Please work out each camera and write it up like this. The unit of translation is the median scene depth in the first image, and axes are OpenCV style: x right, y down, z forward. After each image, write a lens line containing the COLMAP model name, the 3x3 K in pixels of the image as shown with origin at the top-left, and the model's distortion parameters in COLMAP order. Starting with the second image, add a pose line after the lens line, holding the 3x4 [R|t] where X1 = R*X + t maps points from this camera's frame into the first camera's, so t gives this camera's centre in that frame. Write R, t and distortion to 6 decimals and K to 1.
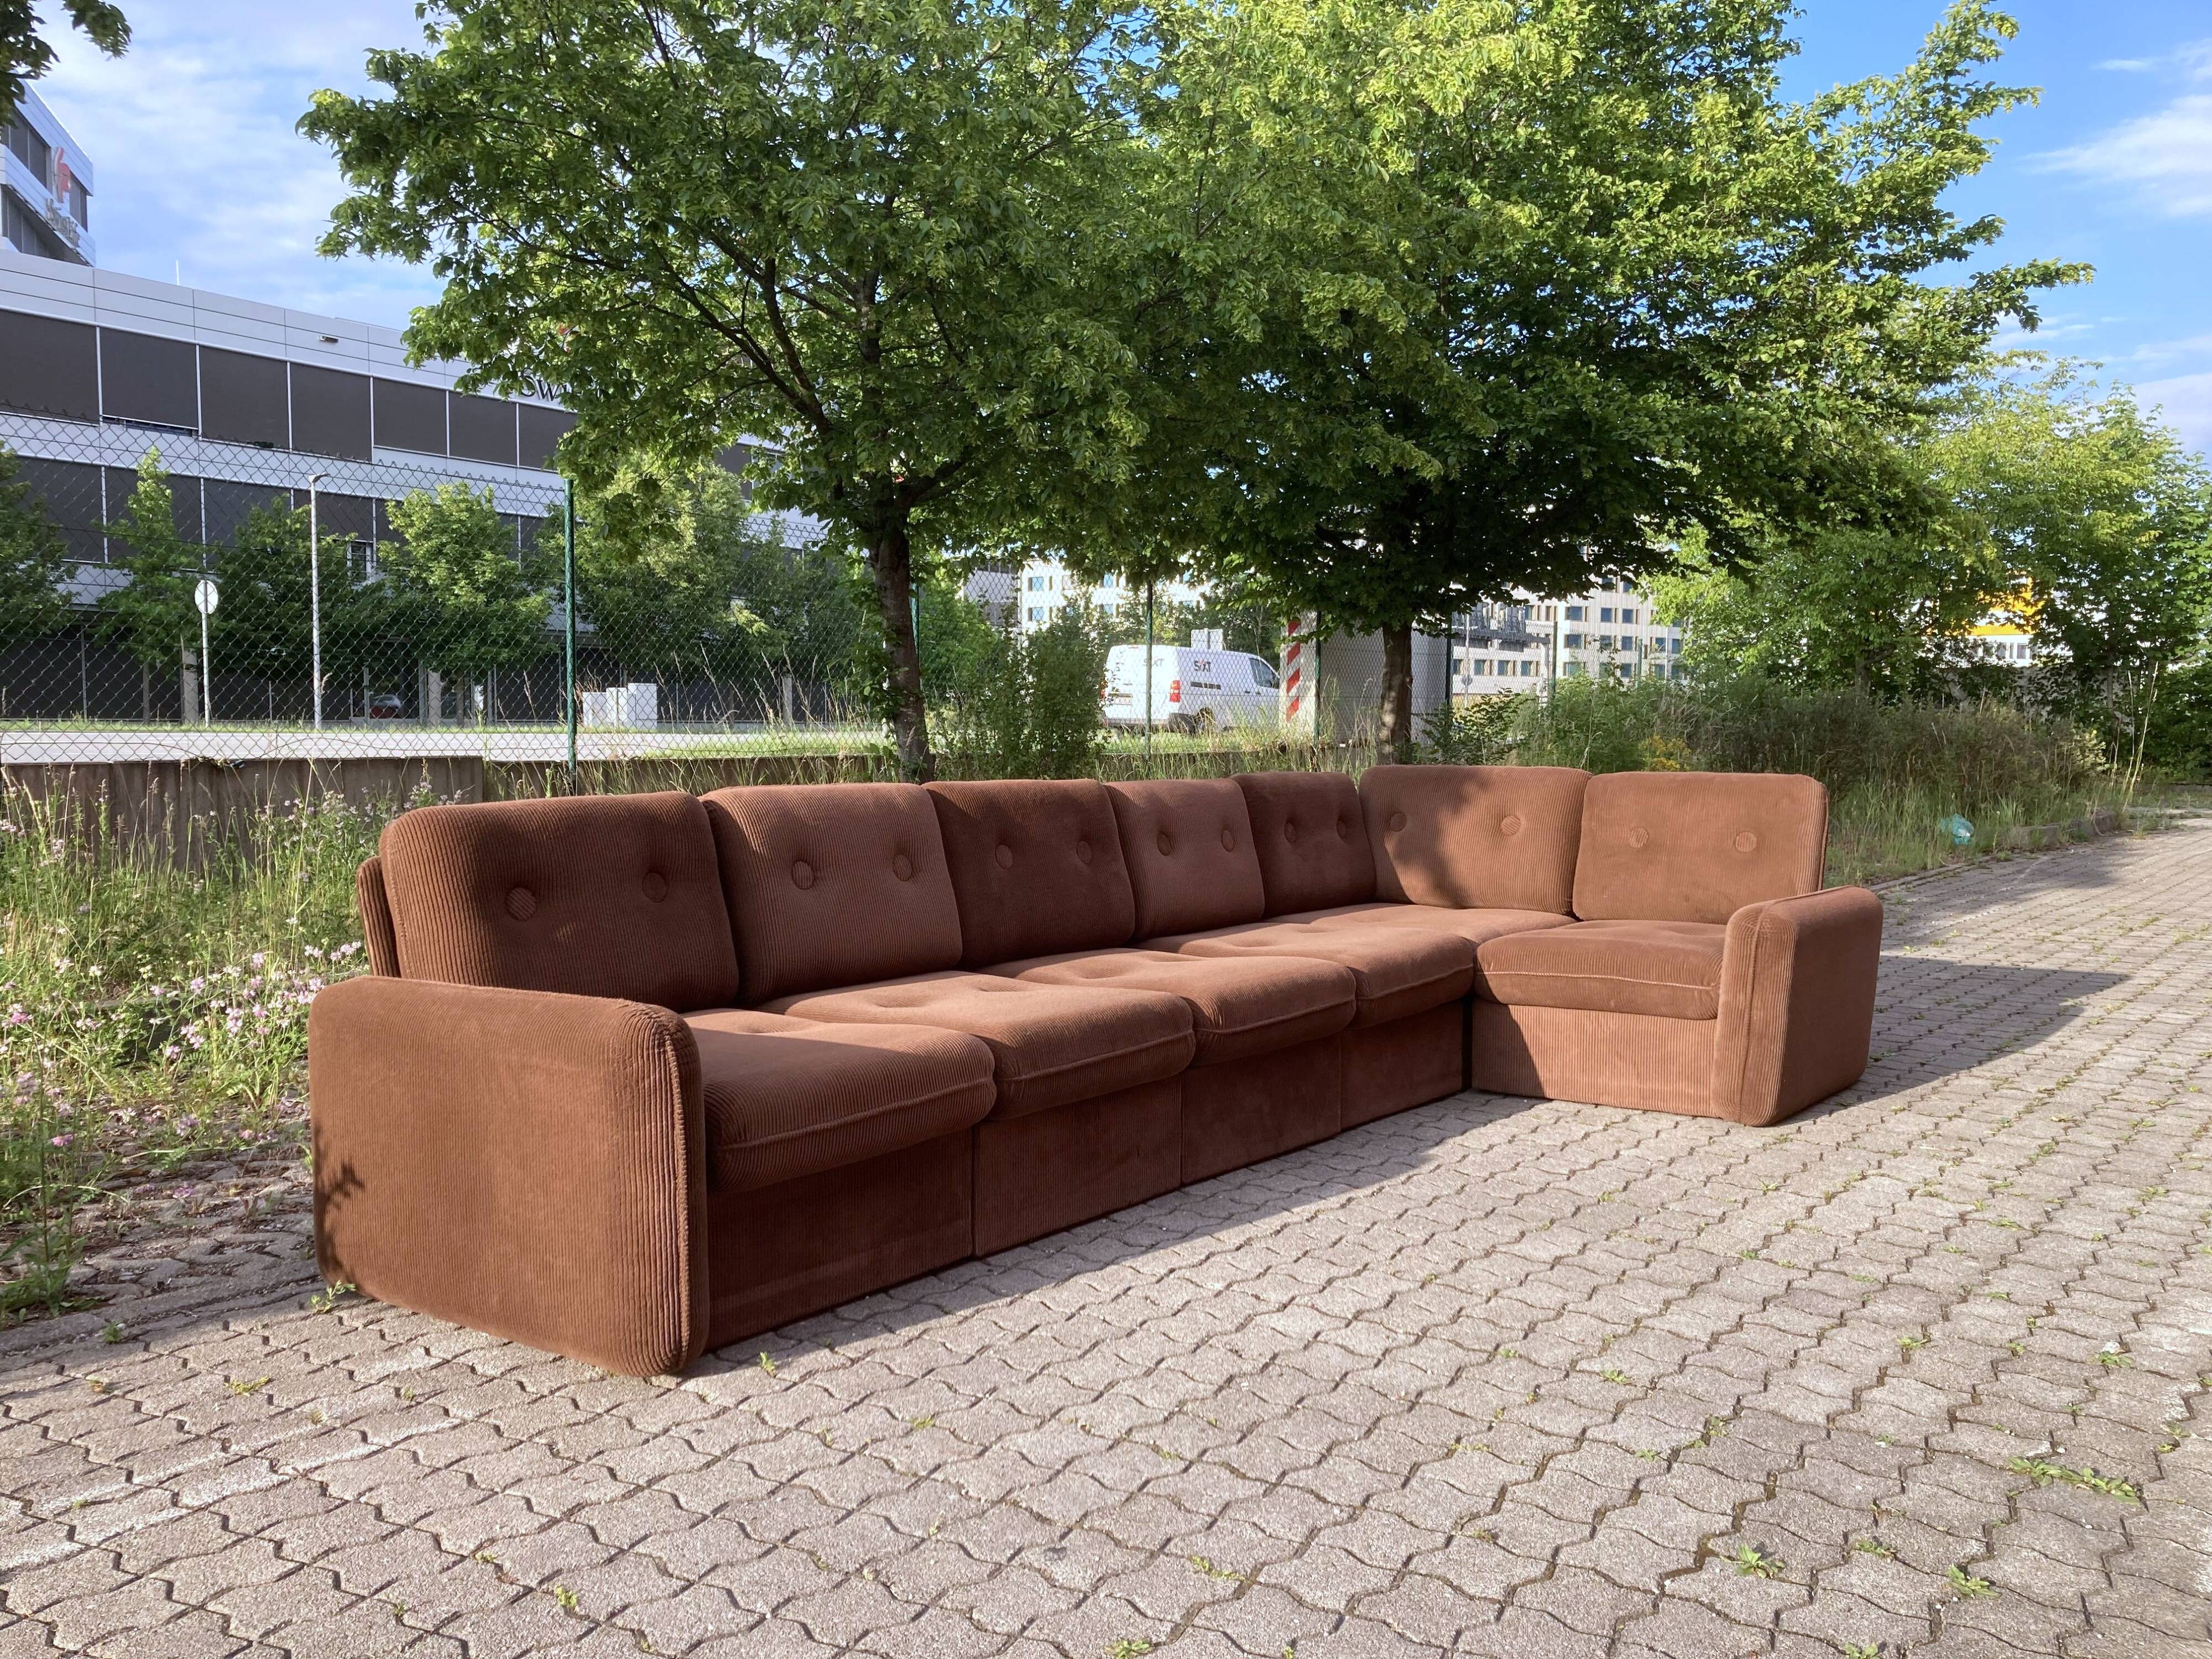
lens RADIAL K [[1828.3, 0, 1100.4], [0, 1828.3, 857.4], [0, 0, 1]] dist [0.006911, 0.014339]
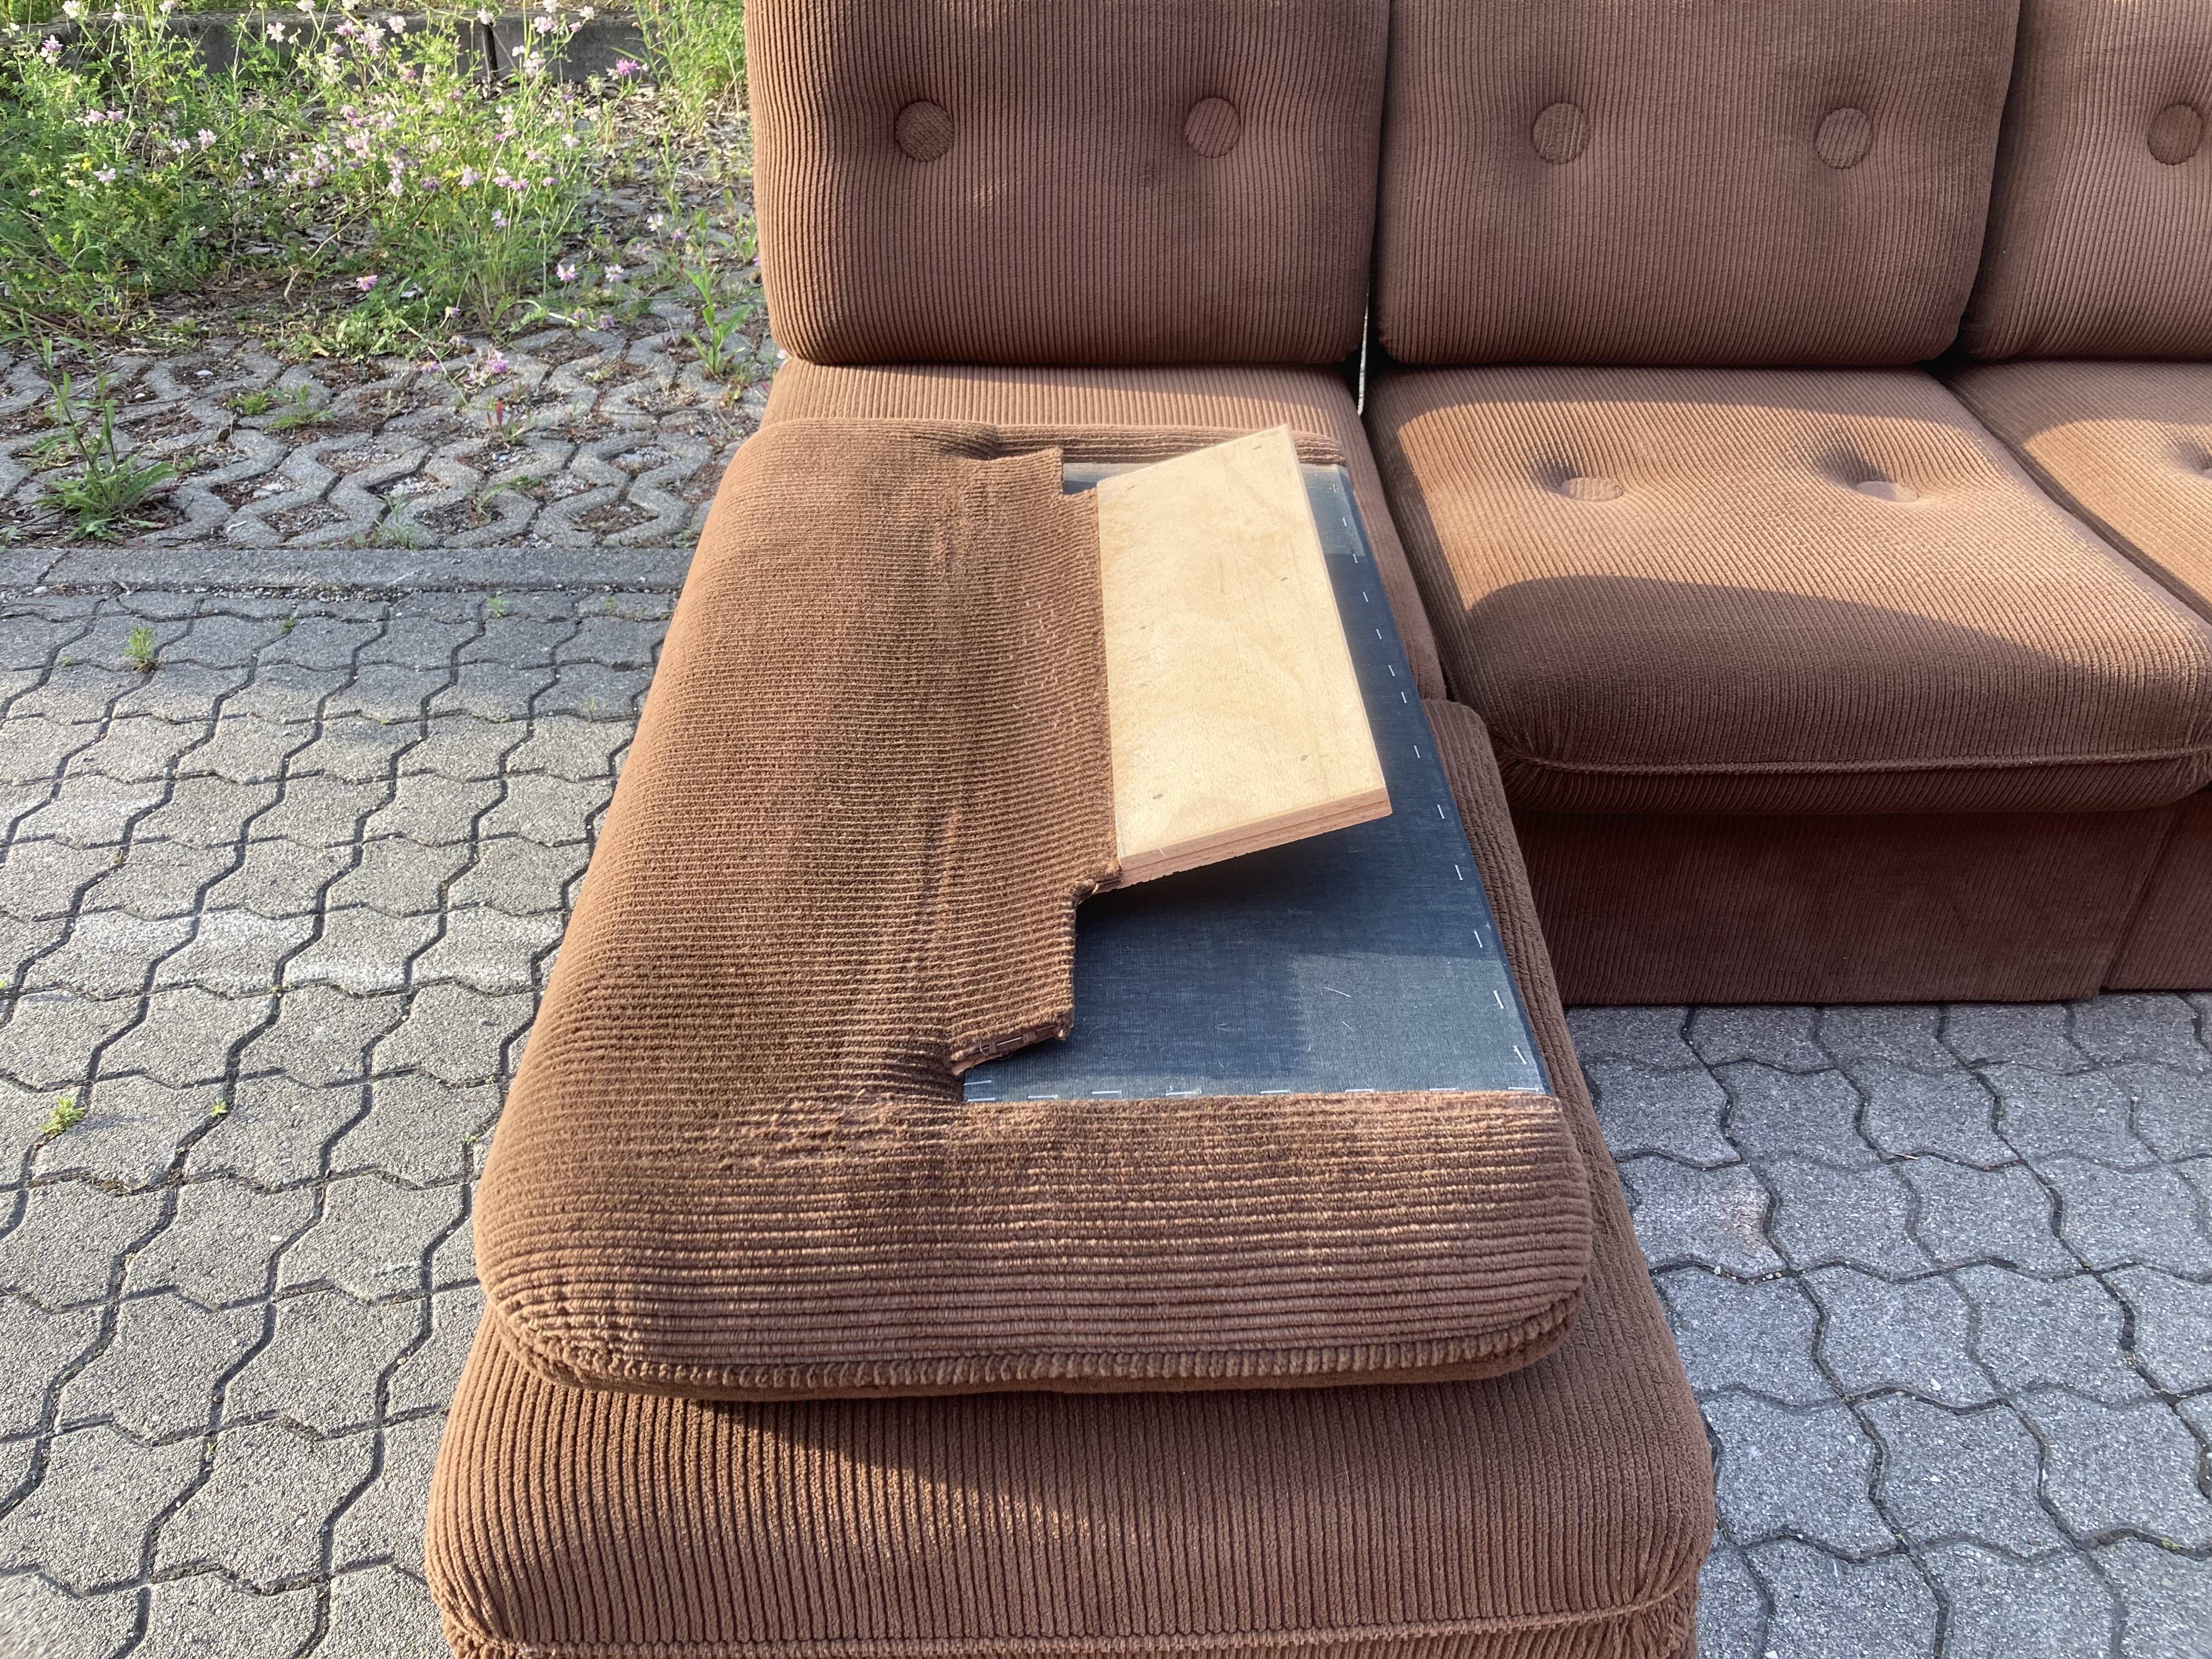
lens RADIAL K [[1797.2, 0, 1118.3], [0, 1797.2, 828.2], [0, 0, 1]] dist [0.014840, 0.007307]
pose [[0.633188, 0.463110, -0.620163, 0.301201], [-0.062269, 0.829129, 0.555579, -0.126991], [0.771489, -0.313169, 0.553832, 0.810743]]
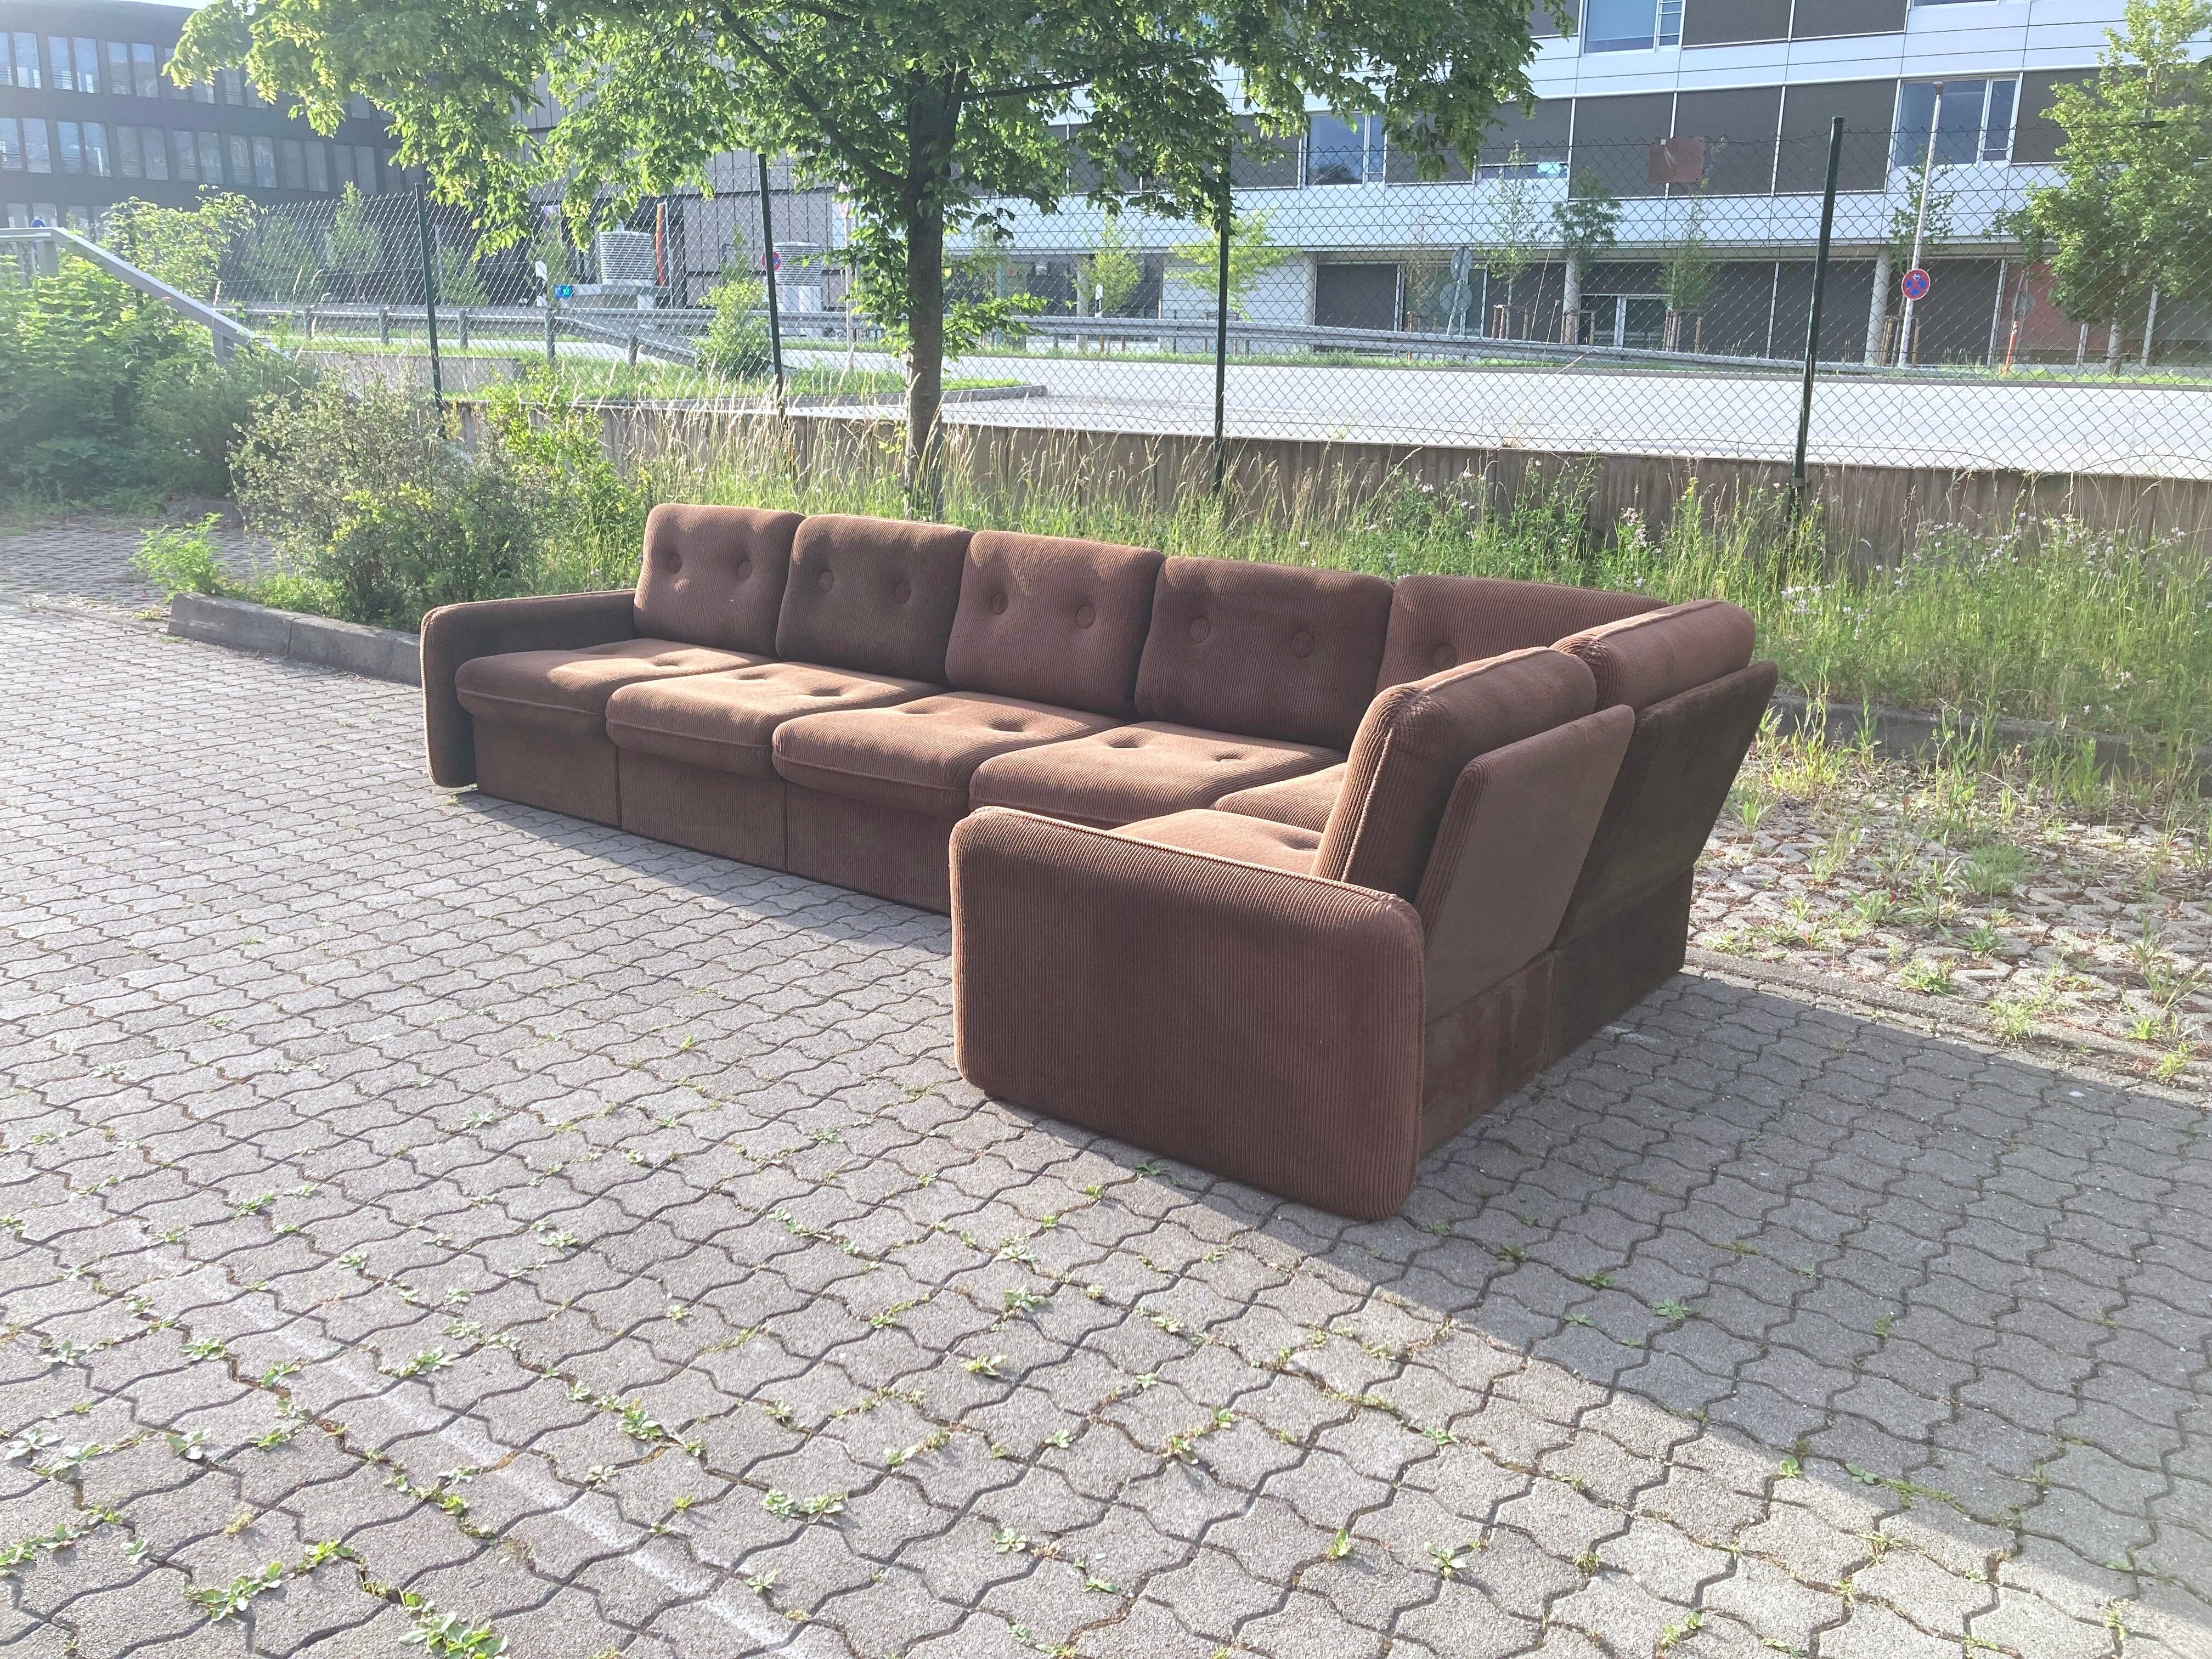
lens RADIAL K [[1802.9, 0, 1127.1], [0, 1802.9, 863.6], [0, 0, 1]] dist [0.043765, -0.069699]
pose [[0.023170, 0.276741, -0.960665, 1.435840], [-0.088514, 0.957717, 0.273757, -0.213109], [0.995805, 0.078690, 0.046686, 1.367855]]
